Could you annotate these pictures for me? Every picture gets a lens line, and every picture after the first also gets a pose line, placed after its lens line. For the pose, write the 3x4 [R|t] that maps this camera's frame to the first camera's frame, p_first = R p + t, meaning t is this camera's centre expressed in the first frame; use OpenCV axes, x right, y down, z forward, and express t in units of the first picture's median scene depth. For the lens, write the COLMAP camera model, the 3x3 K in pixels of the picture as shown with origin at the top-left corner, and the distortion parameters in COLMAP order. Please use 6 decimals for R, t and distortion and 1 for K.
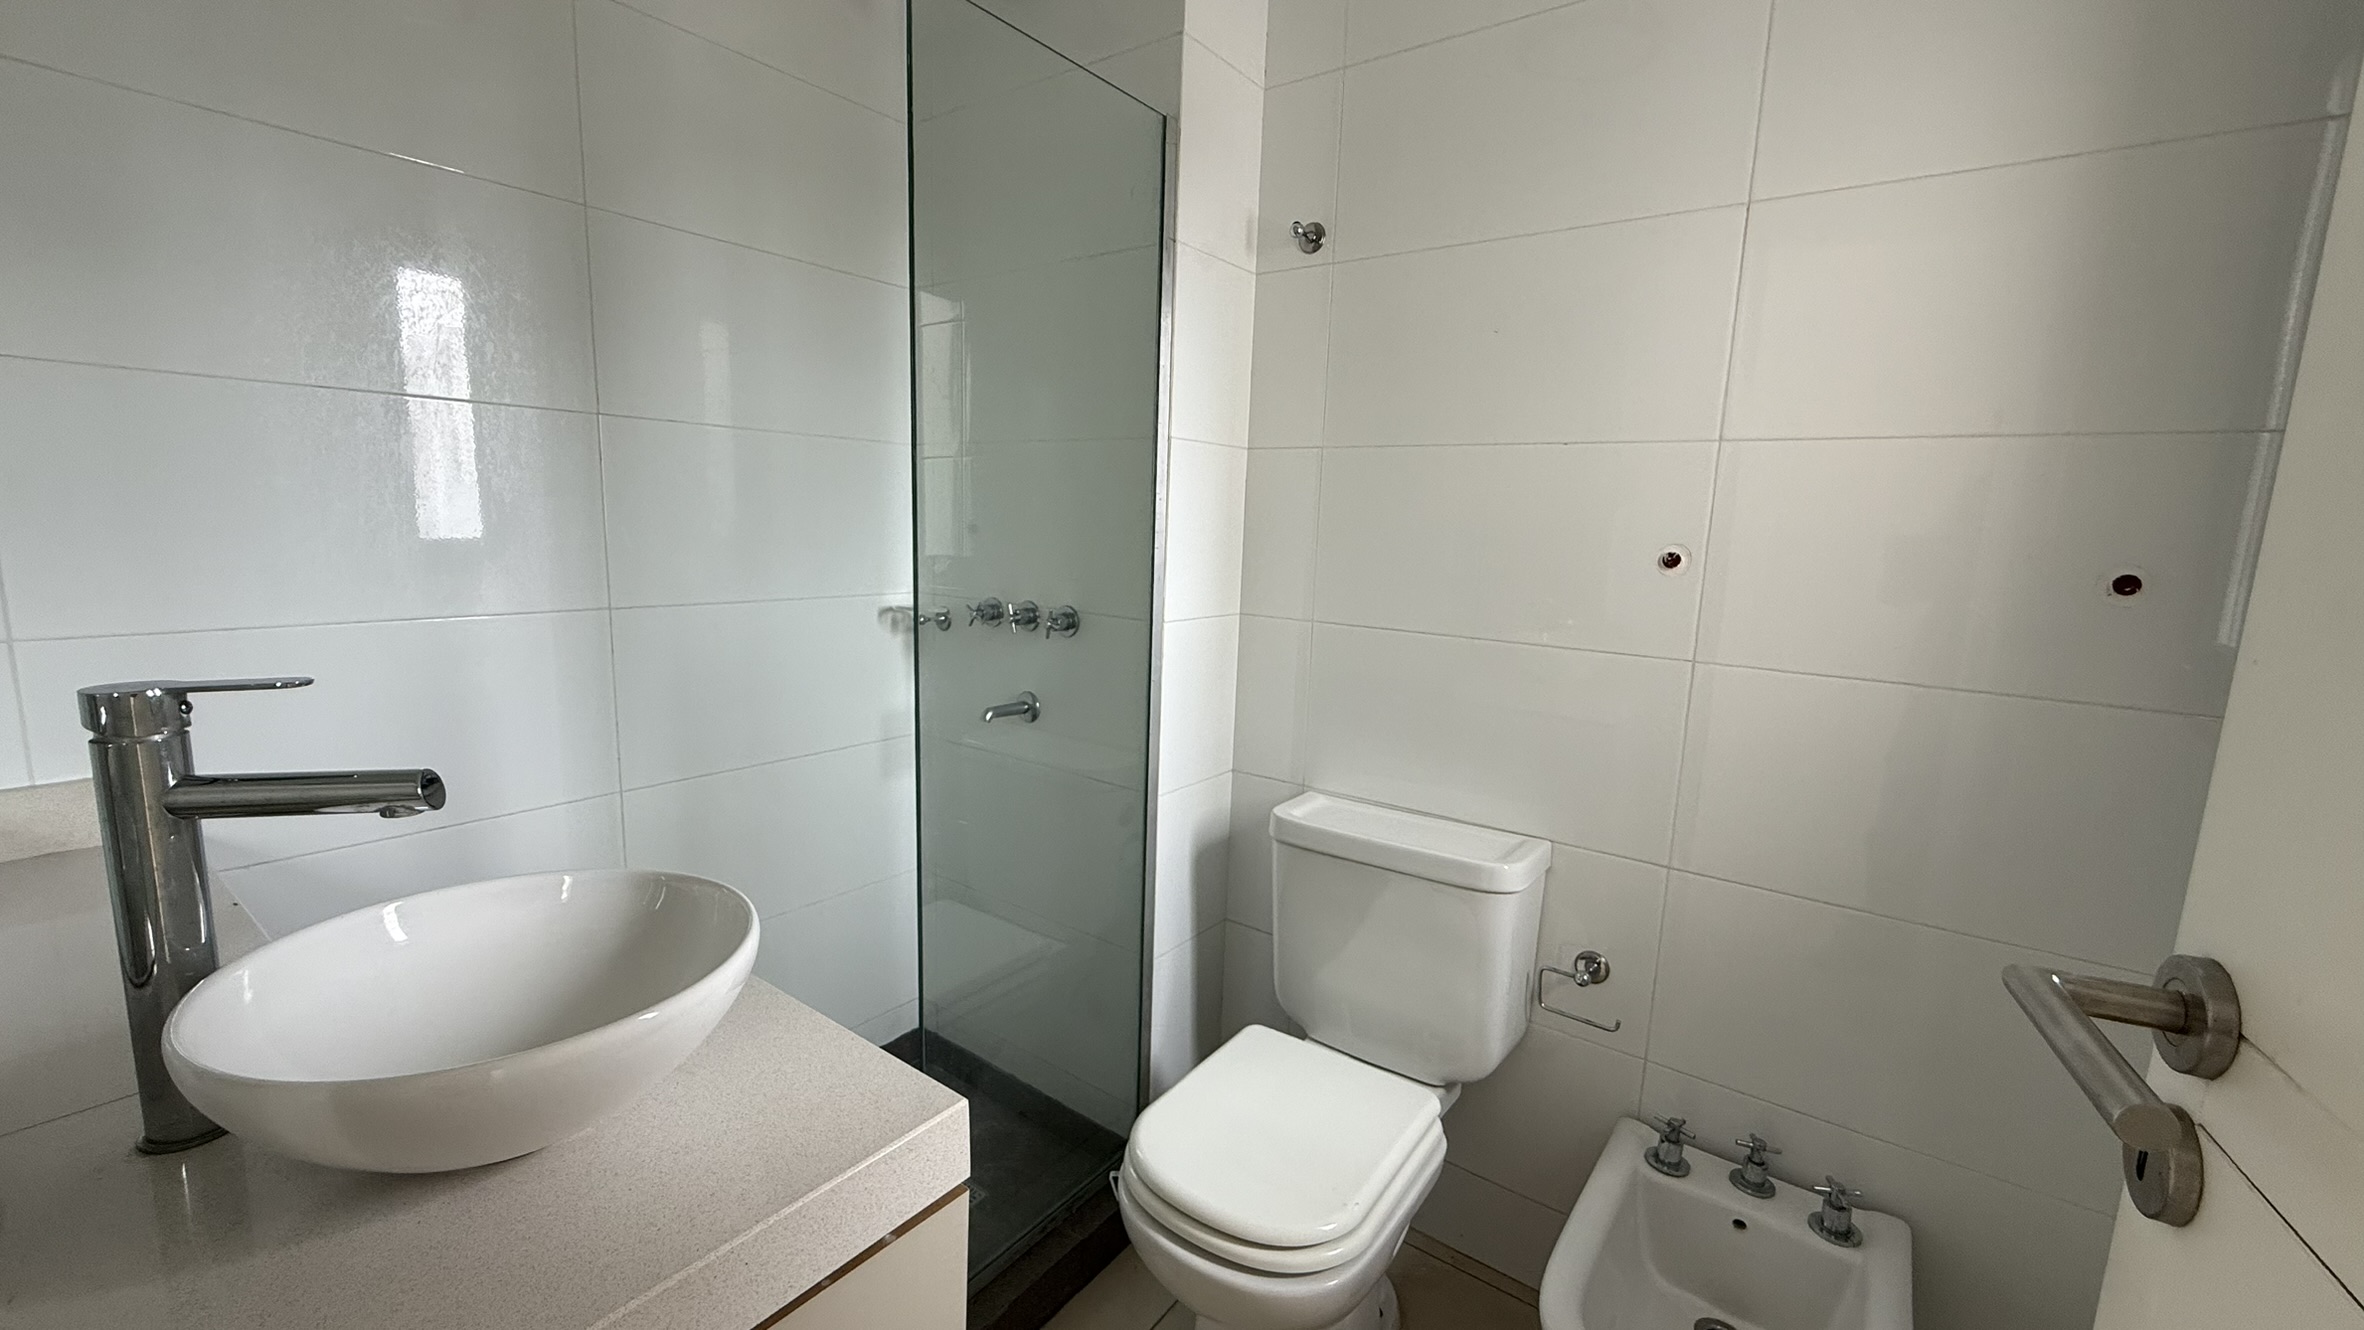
lens RADIAL K [[943.7, 0, 1182.0], [0, 943.7, 665.0], [0, 0, 1]] dist [-0.001208, 0.000497]
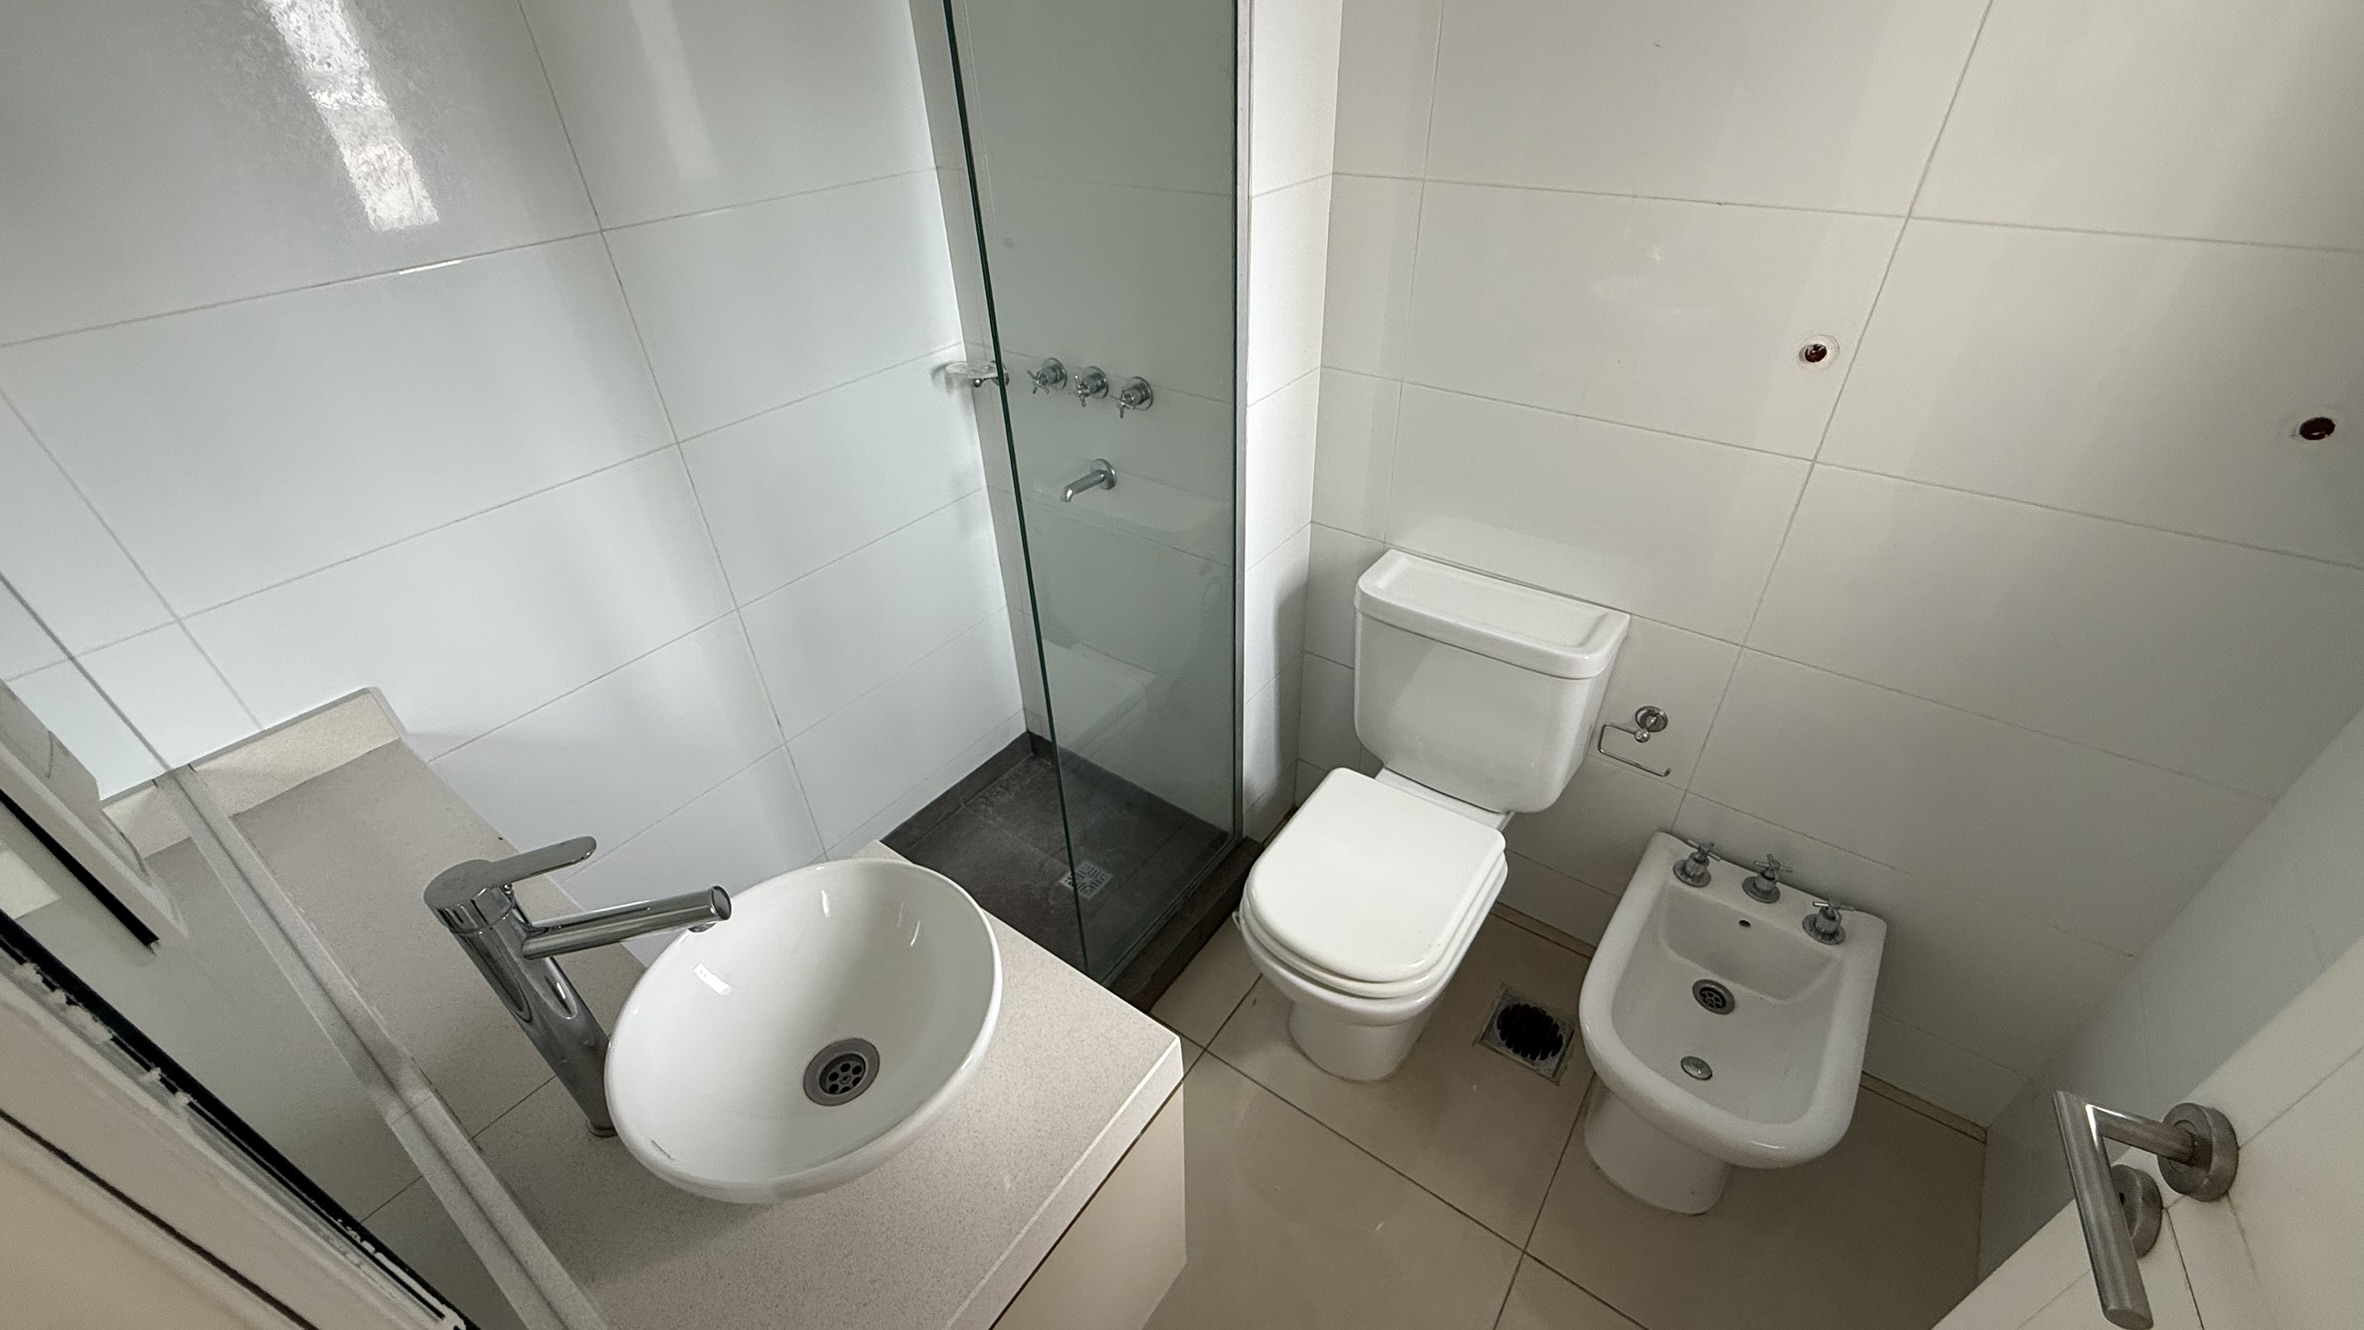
lens RADIAL K [[943.7, 0, 1182.0], [0, 943.7, 665.0], [0, 0, 1]] dist [-0.001208, 0.000497]
pose [[0.998034, -0.052280, -0.034560, -0.070528], [0.062230, 0.891997, 0.447737, -0.261326], [0.007420, -0.449008, 0.893497, 0.038710]]
